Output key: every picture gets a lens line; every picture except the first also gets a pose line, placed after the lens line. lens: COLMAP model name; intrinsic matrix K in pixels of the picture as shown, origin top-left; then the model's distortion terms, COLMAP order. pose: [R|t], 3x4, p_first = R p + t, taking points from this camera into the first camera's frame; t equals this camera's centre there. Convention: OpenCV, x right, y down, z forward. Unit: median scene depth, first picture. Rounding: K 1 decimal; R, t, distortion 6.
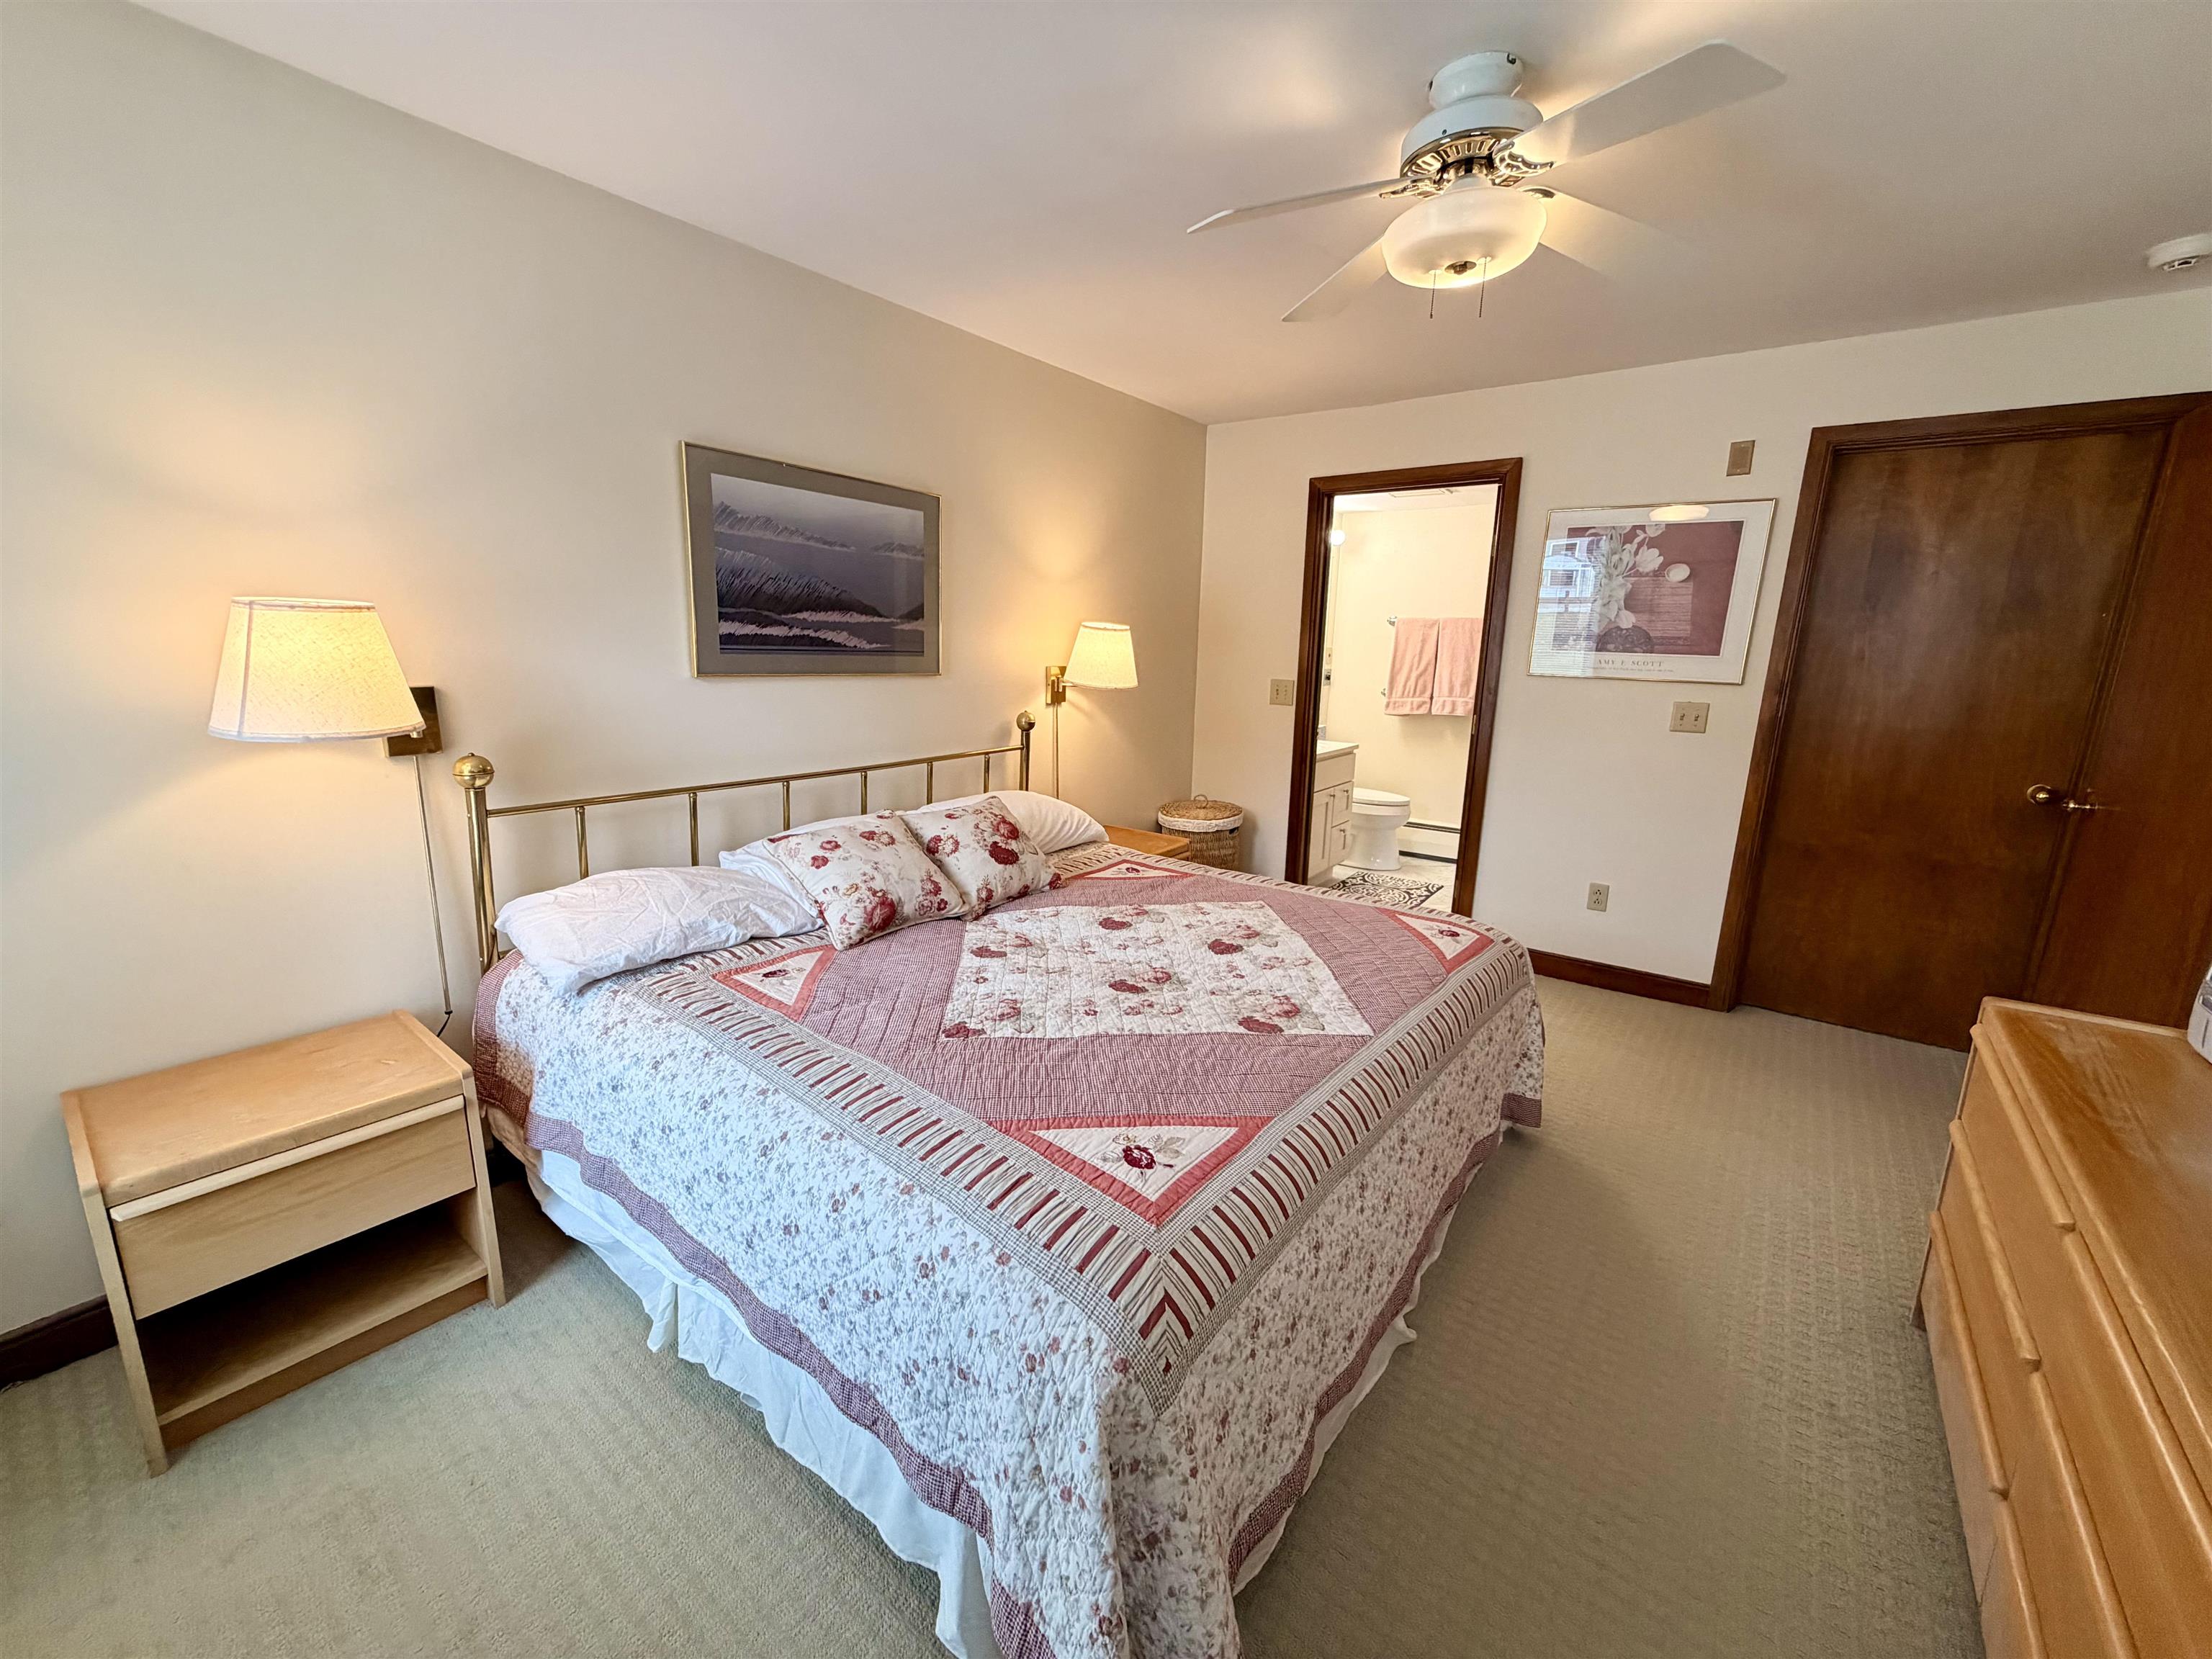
lens RADIAL K [[882.0, 0, 1103.3], [0, 882.0, 828.7], [0, 0, 1]] dist [-0.002229, 0.000366]
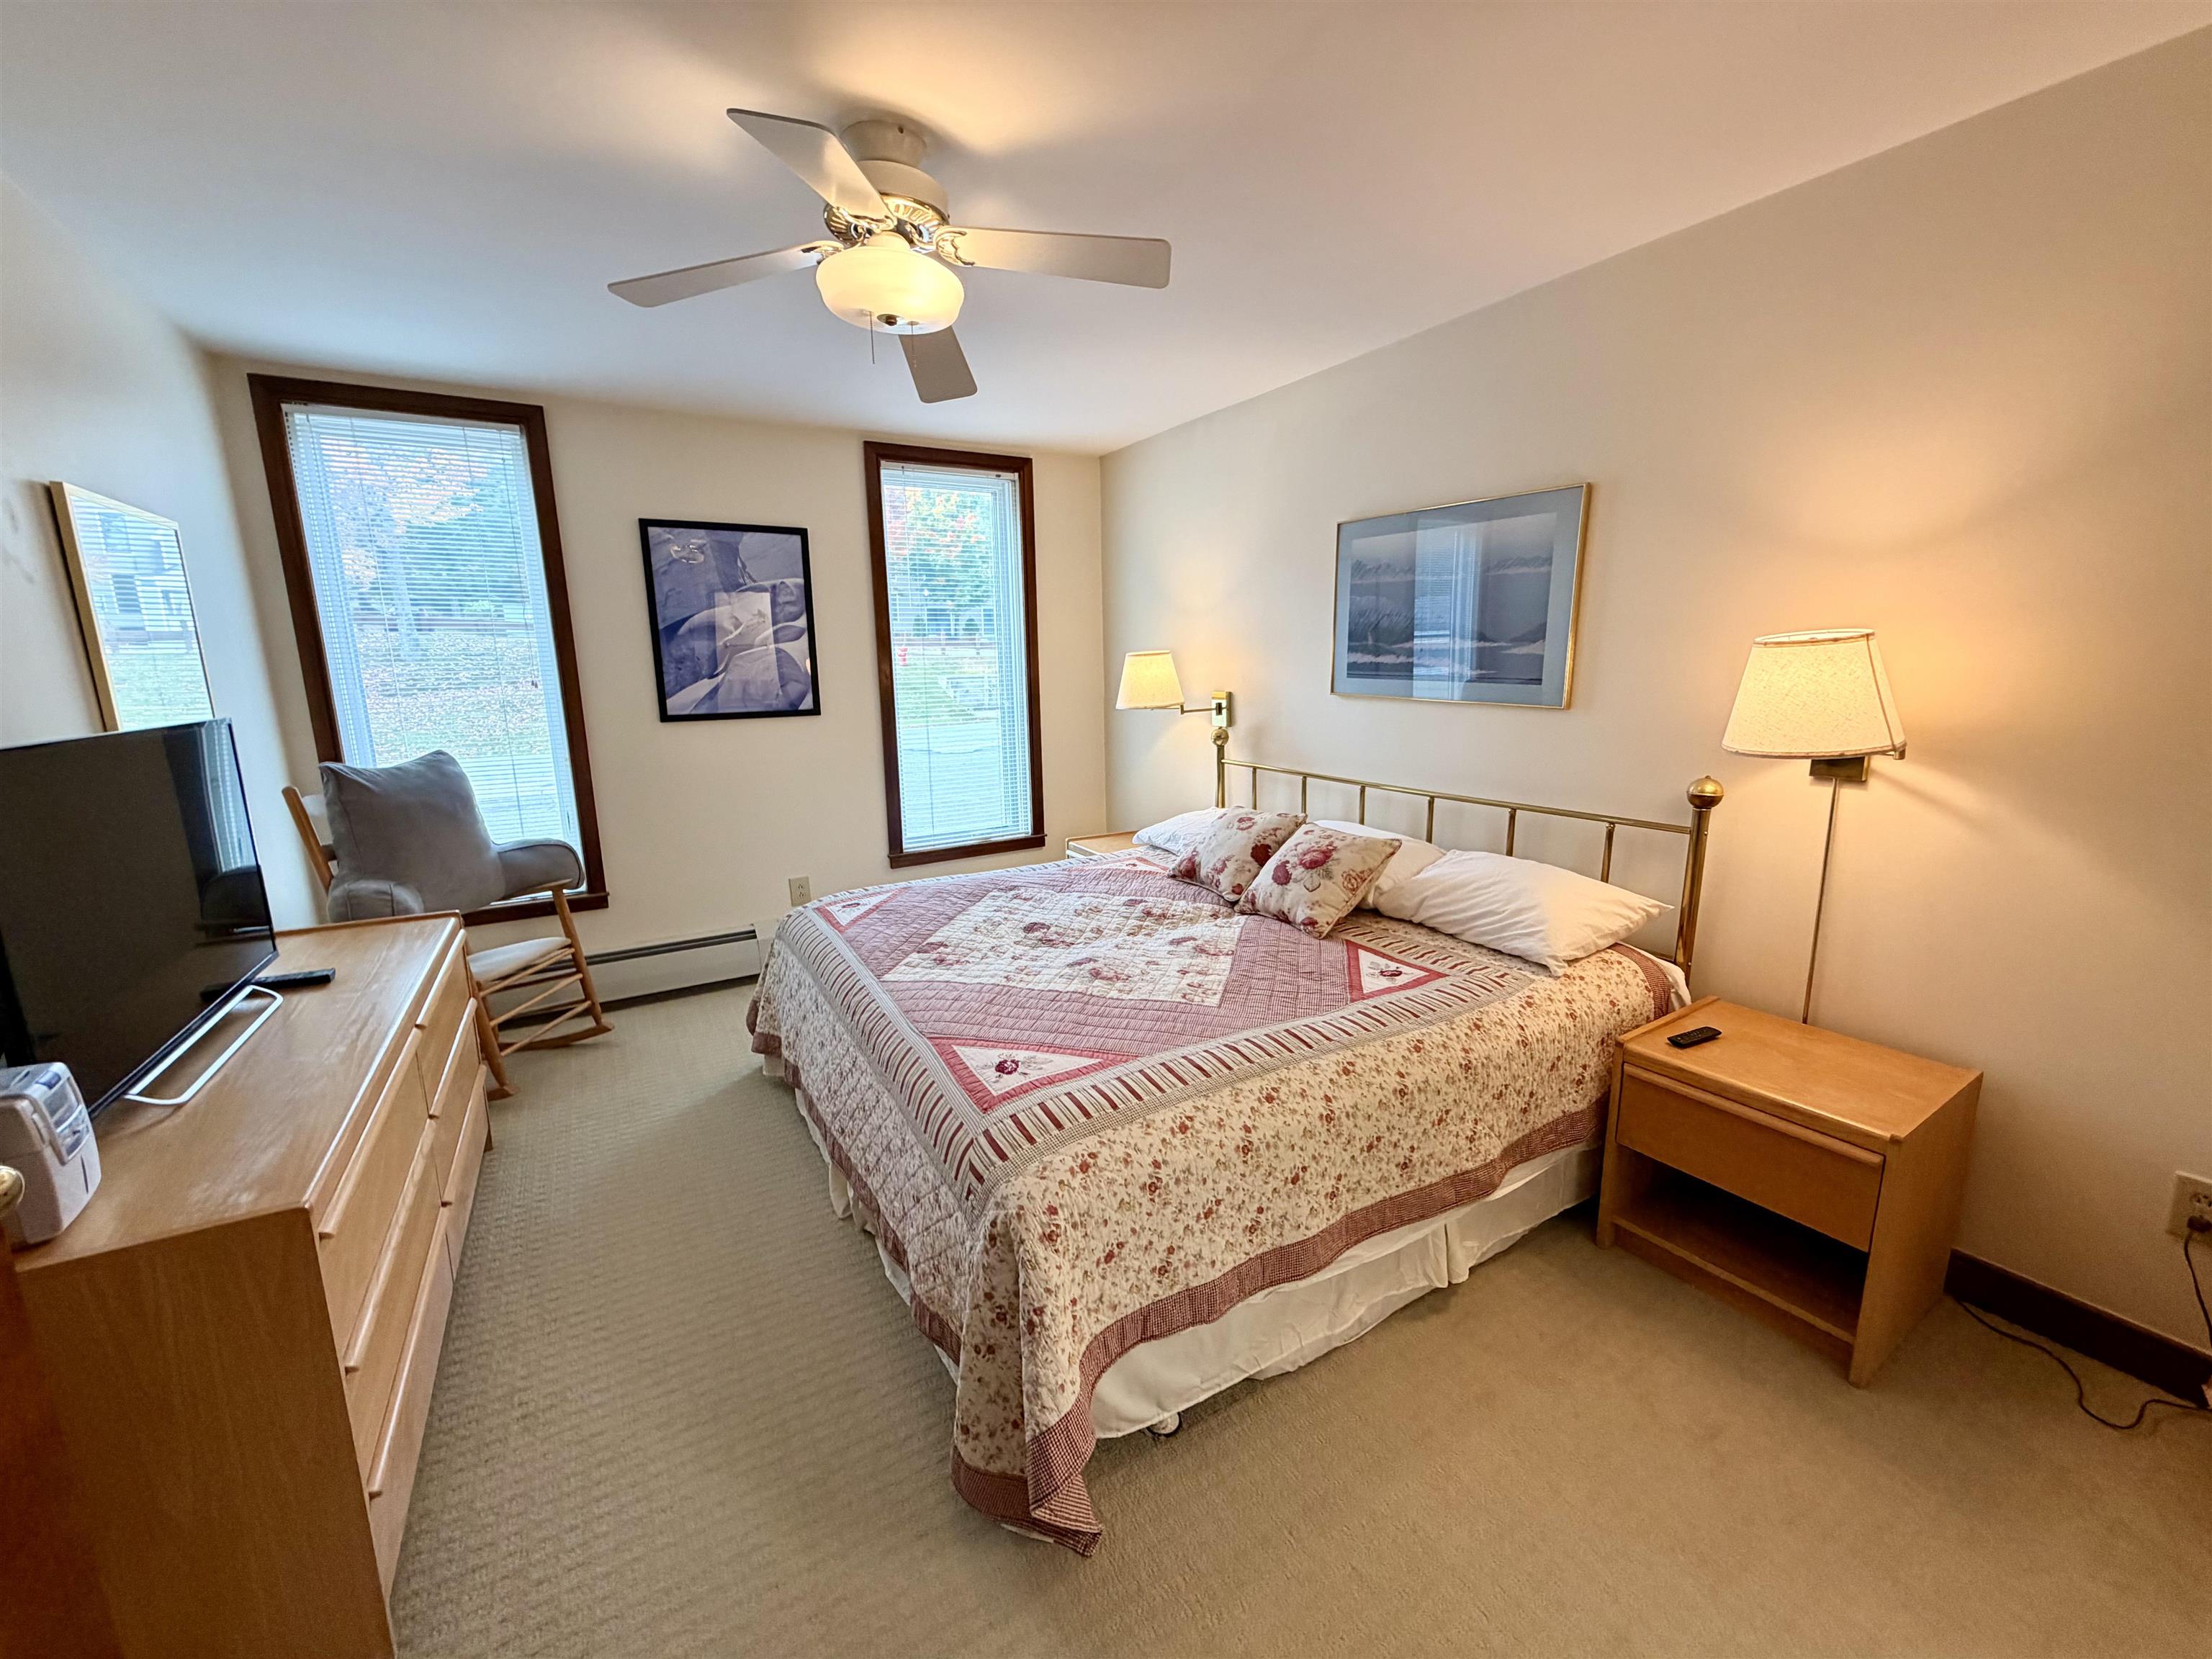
lens RADIAL K [[882.0, 0, 1099.9], [0, 882.0, 830.7], [0, 0, 1]] dist [-0.002229, 0.000366]
pose [[-0.378778, 0.166881, -0.910317, 0.977559], [-0.189209, 0.948870, 0.252677, -0.259764], [0.905940, 0.267948, -0.327836, 1.233158]]
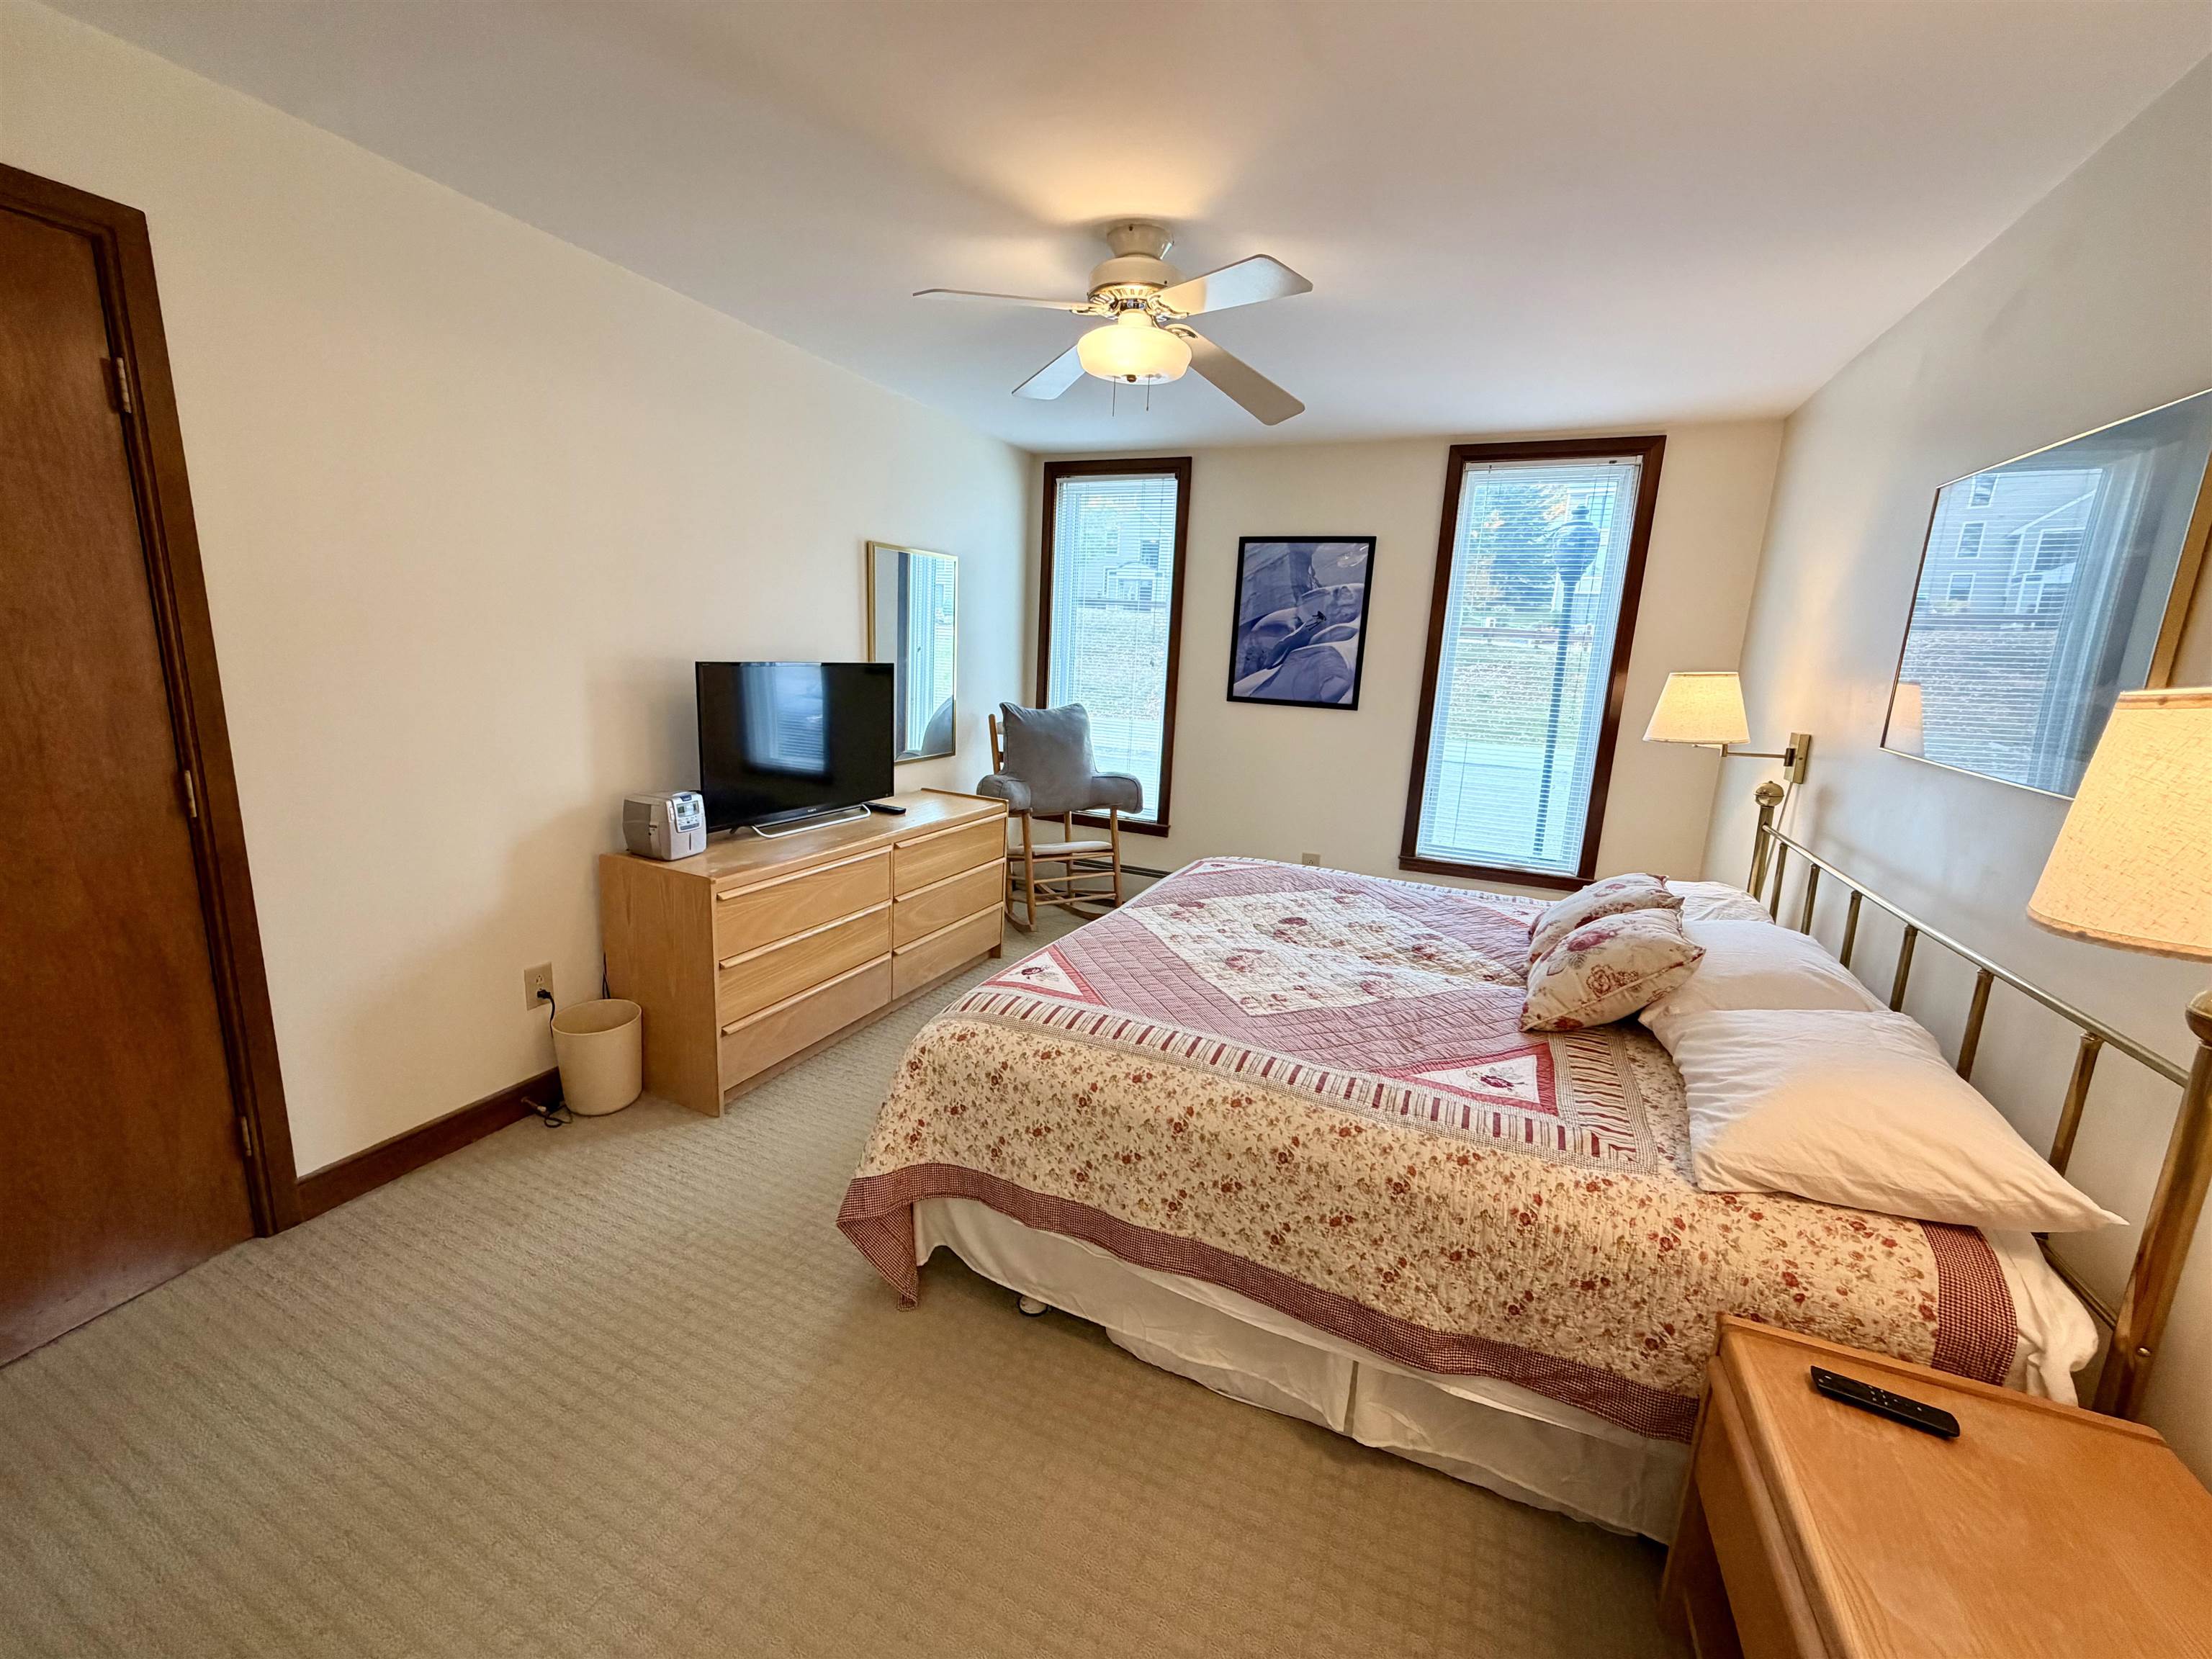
lens RADIAL K [[882.0, 0, 1102.2], [0, 882.0, 831.3], [0, 0, 1]] dist [-0.002229, 0.000366]
pose [[-0.972356, -0.016399, -0.232928, 0.529050], [-0.111054, 0.909969, 0.399530, -0.381939], [0.205406, 0.414353, -0.886634, 1.737486]]
